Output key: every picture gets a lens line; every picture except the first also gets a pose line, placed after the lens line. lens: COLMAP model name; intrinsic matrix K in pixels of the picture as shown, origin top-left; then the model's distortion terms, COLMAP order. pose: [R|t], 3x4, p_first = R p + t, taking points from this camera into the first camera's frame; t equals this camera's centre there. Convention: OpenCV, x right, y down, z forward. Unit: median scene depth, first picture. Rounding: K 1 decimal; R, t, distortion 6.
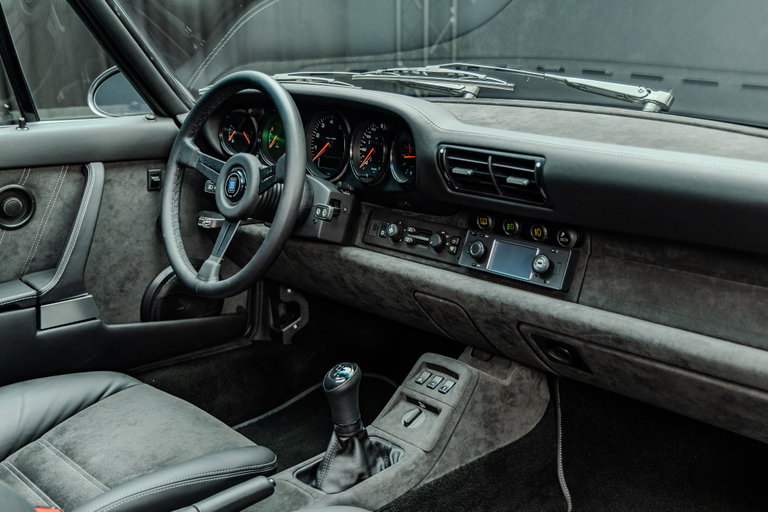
lens RADIAL K [[913.8, 0, 379.6], [0, 913.8, 257.1], [0, 0, 1]] dist [-0.043361, 0.000000]
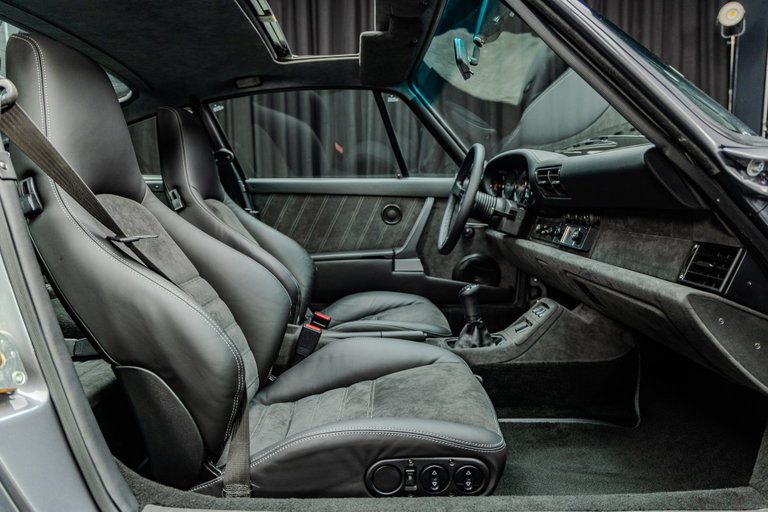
lens RADIAL K [[513.8, 0, 386.4], [0, 513.8, 255.3], [0, 0, 1]] dist [0.000470, 0.001826]
pose [[0.747892, 0.080558, -0.658914, 0.489499], [-0.162463, 0.984635, -0.064022, 0.145431], [0.643633, 0.154930, 0.749489, 0.071299]]
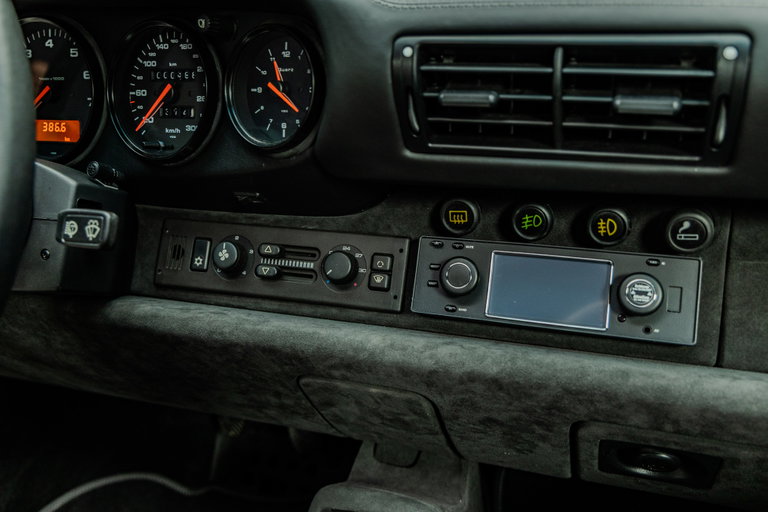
lens RADIAL K [[695.5, 0, 387.2], [0, 695.5, 252.6], [0, 0, 1]] dist [-0.008875, 0.000000]
pose [[0.882236, -0.108156, 0.458217, -0.085858], [0.108155, 0.993785, 0.026331, -0.033040], [-0.458217, 0.026328, 0.888451, 0.675159]]
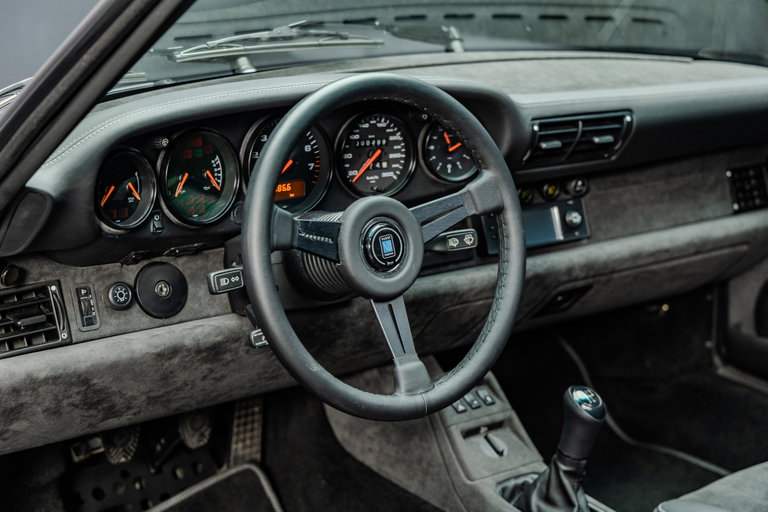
lens RADIAL K [[1443.9, 0, 384.9], [0, 1443.9, 256.2], [0, 0, 1]] dist [0.022791, 0.000000]
pose [[0.069957, -0.274443, 0.959055, -1.225143], [0.190668, 0.947364, 0.257190, -0.358796], [-0.979159, 0.164869, 0.118602, 0.924154]]
